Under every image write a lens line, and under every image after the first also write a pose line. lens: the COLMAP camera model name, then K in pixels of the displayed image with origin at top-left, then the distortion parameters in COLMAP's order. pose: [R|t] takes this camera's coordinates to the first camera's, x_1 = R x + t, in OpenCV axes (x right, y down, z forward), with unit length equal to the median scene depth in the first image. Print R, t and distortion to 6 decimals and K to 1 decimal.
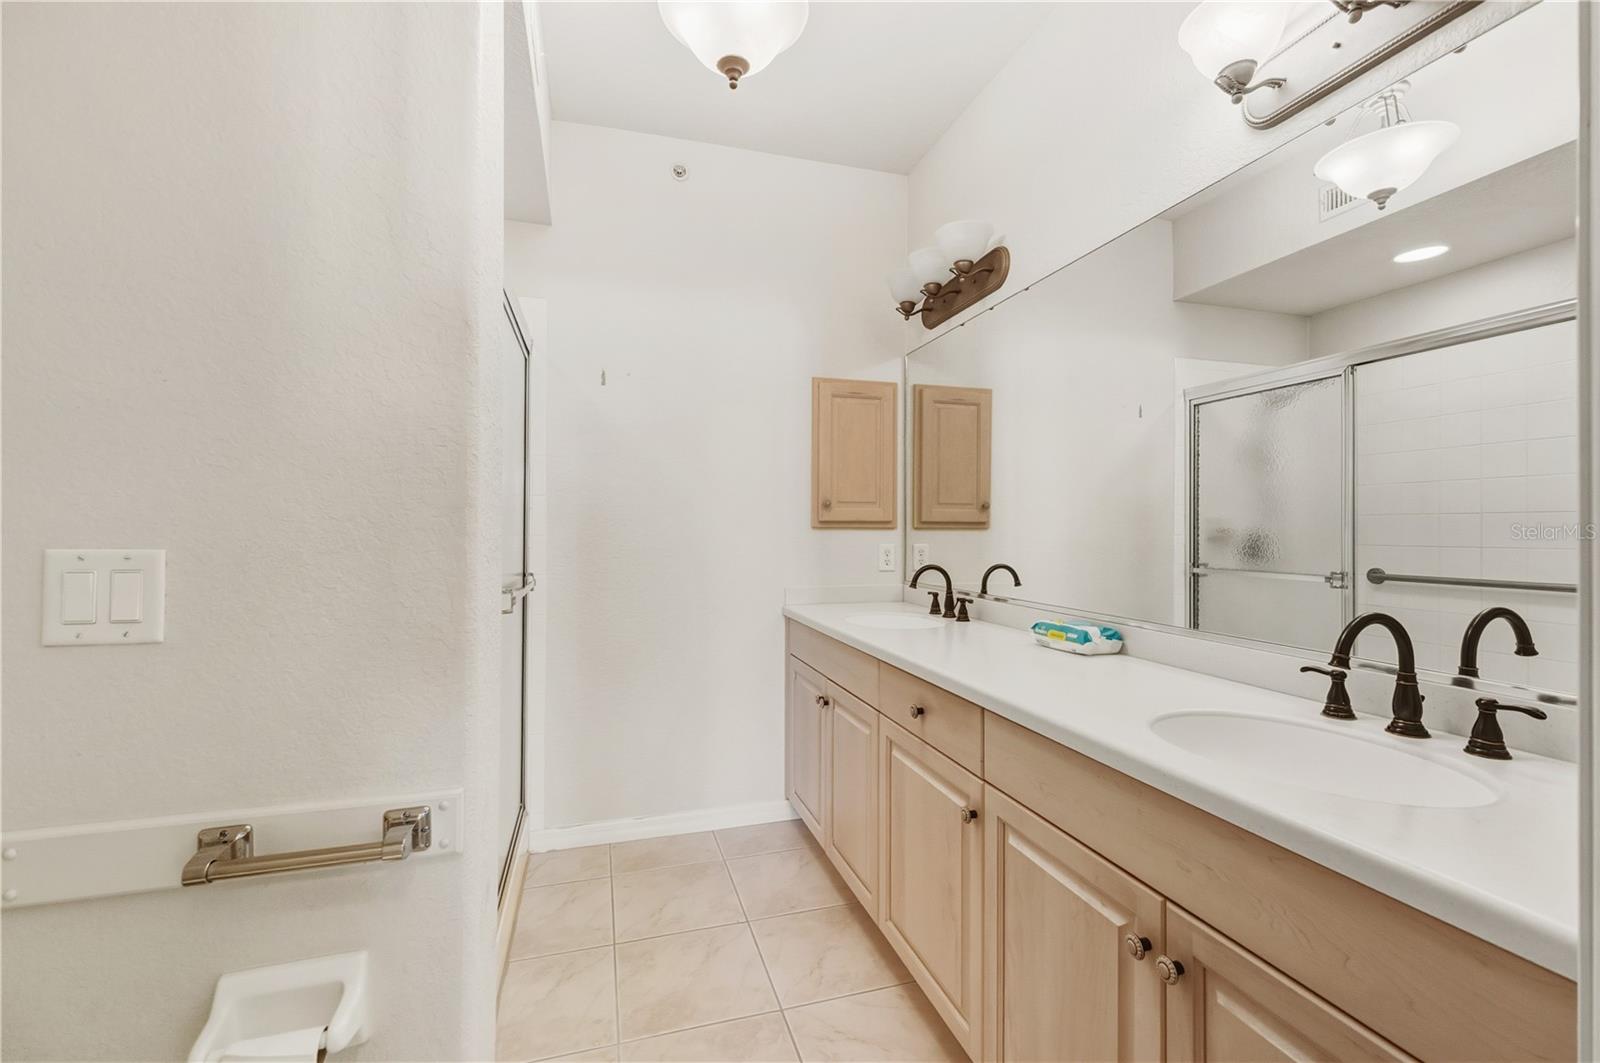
lens RADIAL K [[684.6, 0, 800.0], [0, 684.6, 531.5], [0, 0, 1]] dist [0.003111, 0.000142]
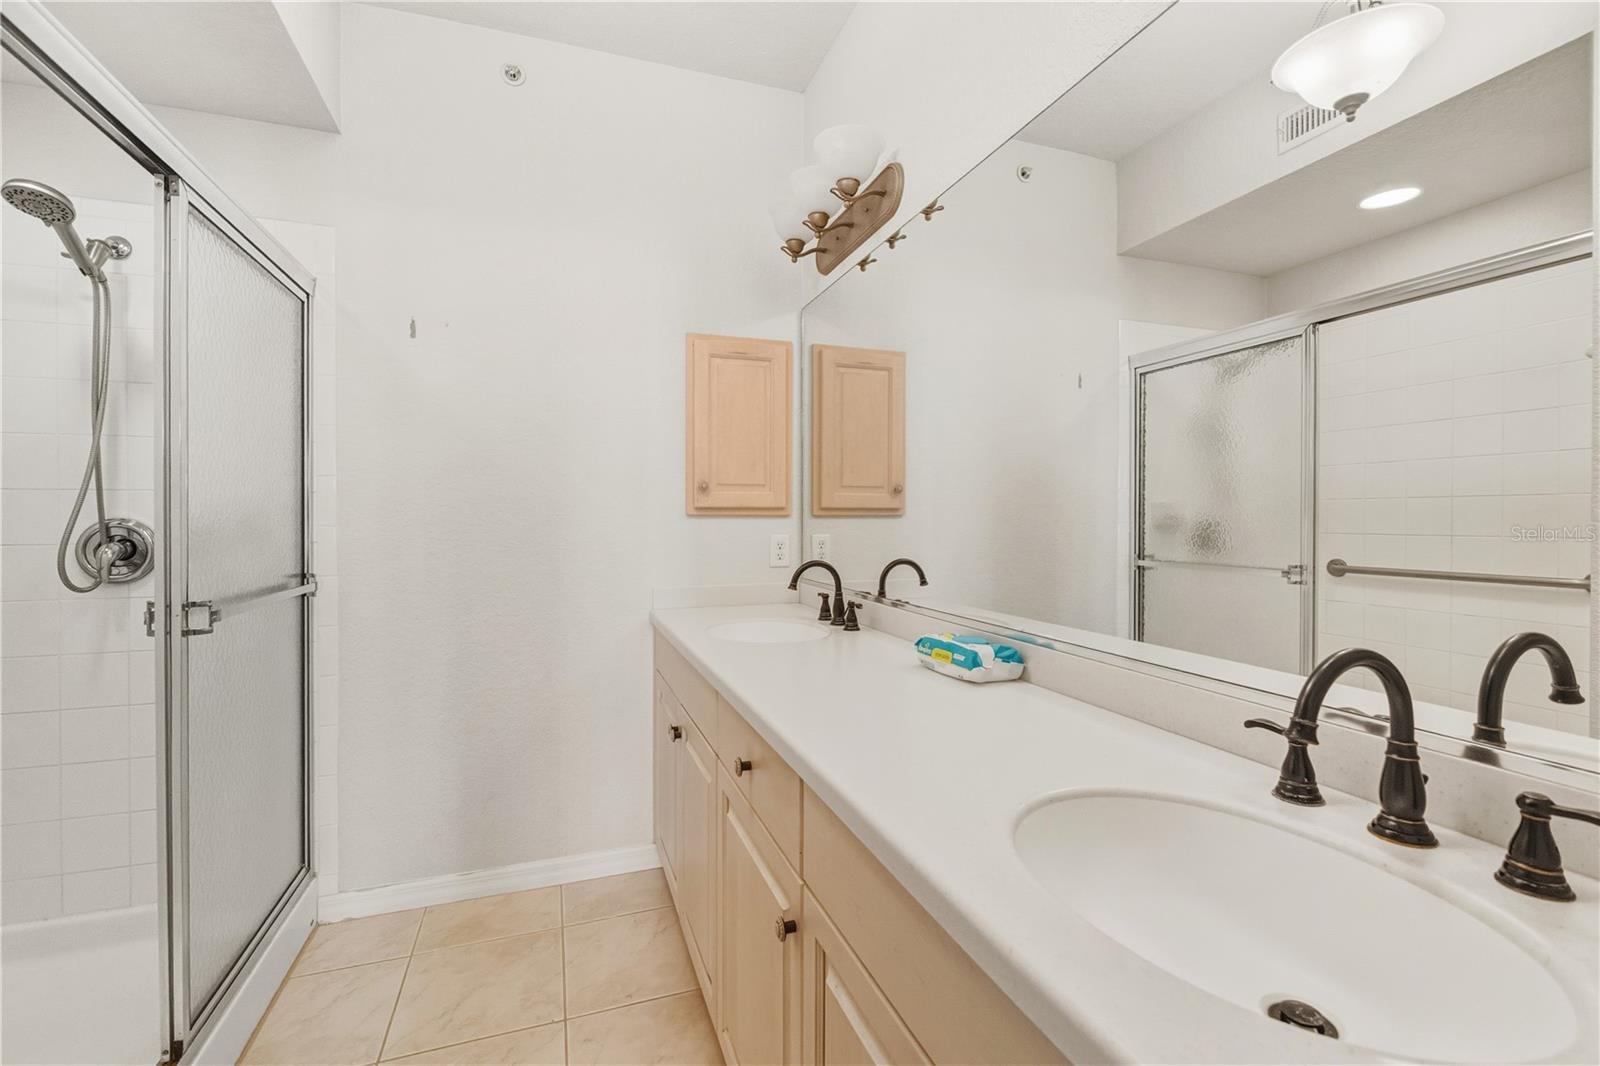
lens RADIAL K [[702.1, 0, 798.8], [0, 702.1, 530.3], [0, 0, 1]] dist [-0.002222, -0.001347]
pose [[0.998803, -0.003737, 0.048776, 0.126894], [0.003004, 0.999881, 0.015108, -0.000048], [-0.048827, -0.014943, 0.998695, 0.164283]]
